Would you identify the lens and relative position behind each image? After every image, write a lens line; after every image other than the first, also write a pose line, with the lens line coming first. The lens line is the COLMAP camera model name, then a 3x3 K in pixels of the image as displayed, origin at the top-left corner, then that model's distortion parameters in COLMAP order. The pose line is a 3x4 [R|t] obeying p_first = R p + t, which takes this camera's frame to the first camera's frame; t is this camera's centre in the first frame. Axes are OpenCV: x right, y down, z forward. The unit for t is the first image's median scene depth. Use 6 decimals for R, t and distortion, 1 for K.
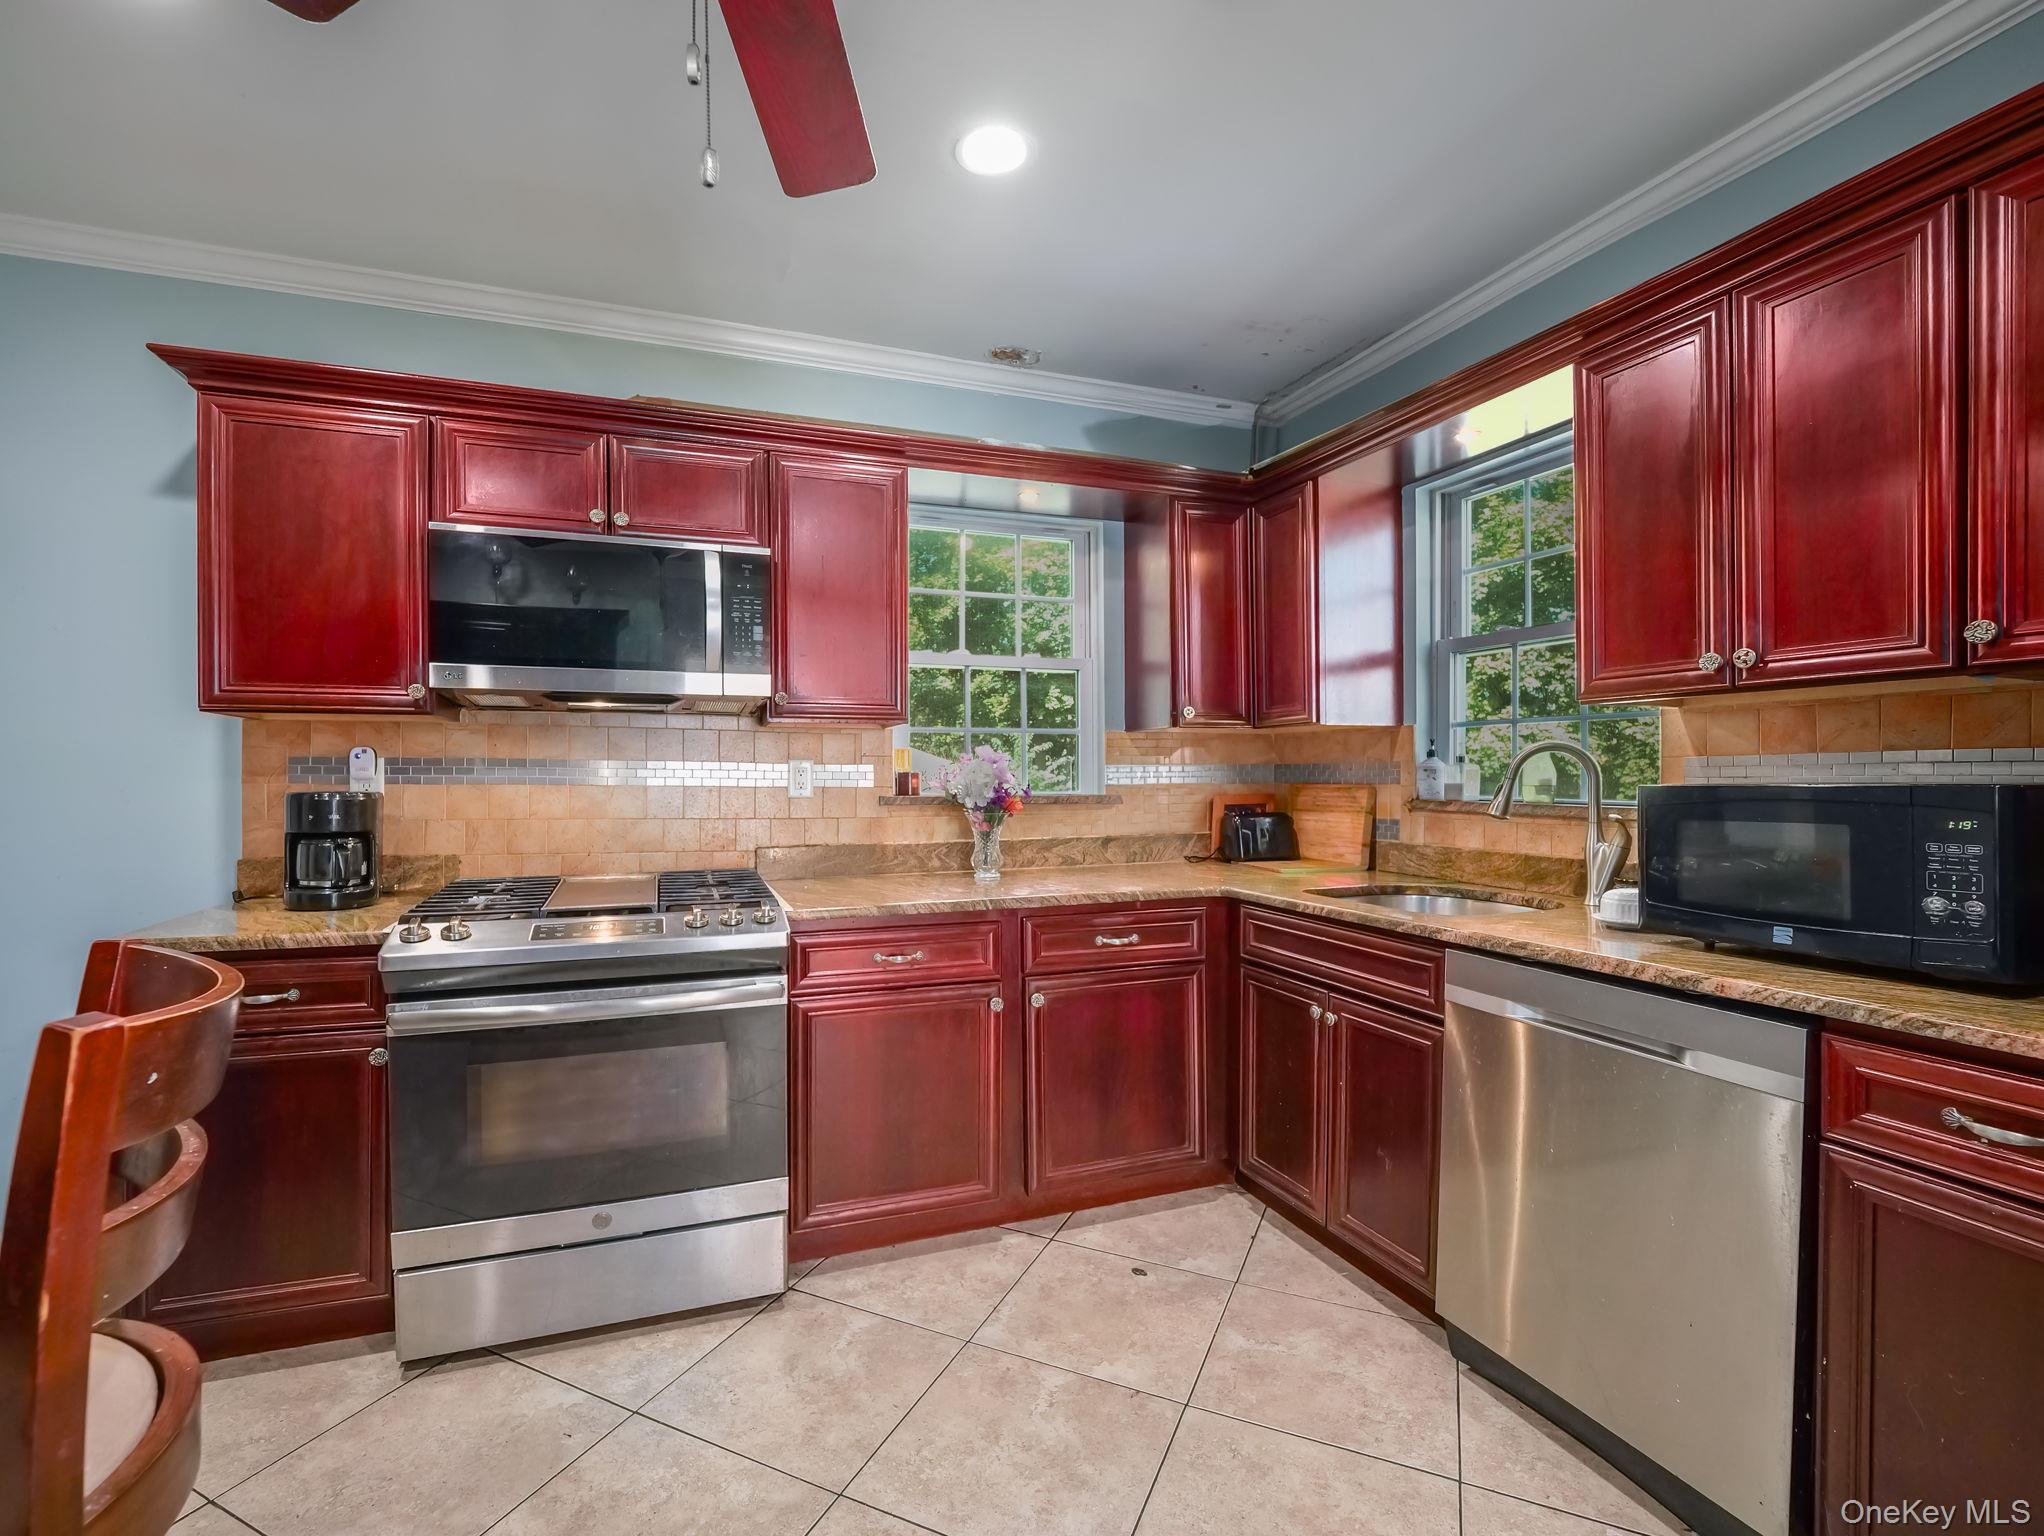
lens RADIAL K [[873.3, 0, 1007.0], [0, 873.3, 781.2], [0, 0, 1]] dist [-0.005255, -0.000128]
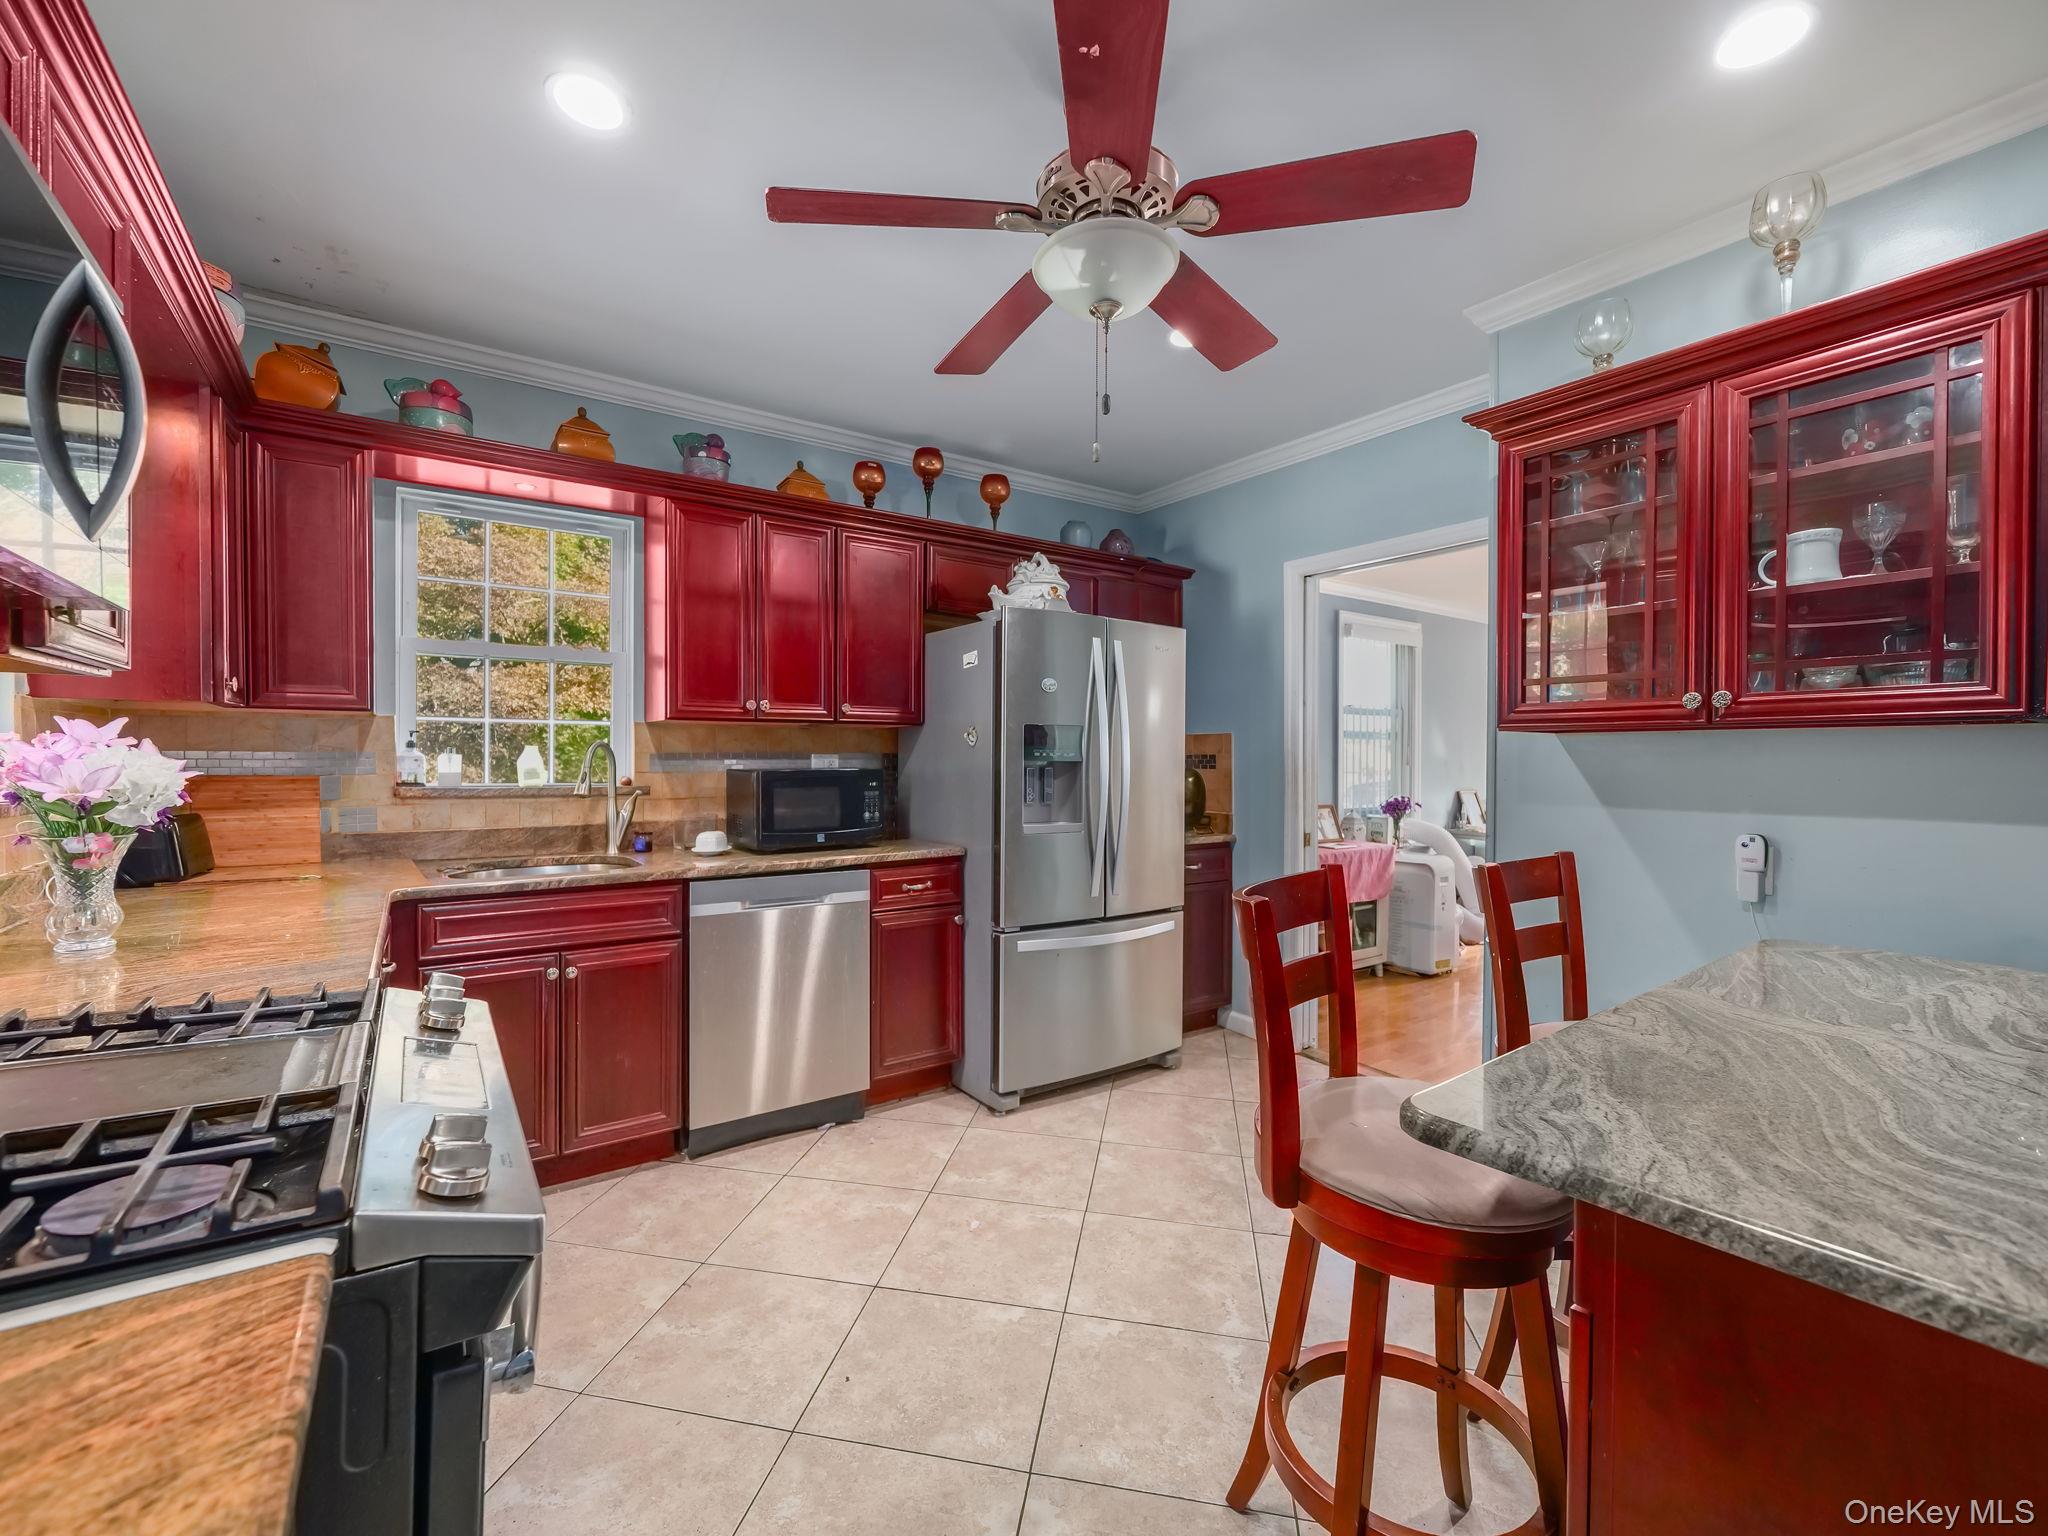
lens RADIAL K [[875.0, 0, 1013.7], [0, 875.0, 760.1], [0, 0, 1]] dist [-0.005255, -0.000128]
pose [[-0.217414, -0.003317, 0.976074, -1.096049], [0.005244, 0.999976, 0.004567, -0.021827], [-0.976065, 0.006111, -0.217391, 0.801066]]
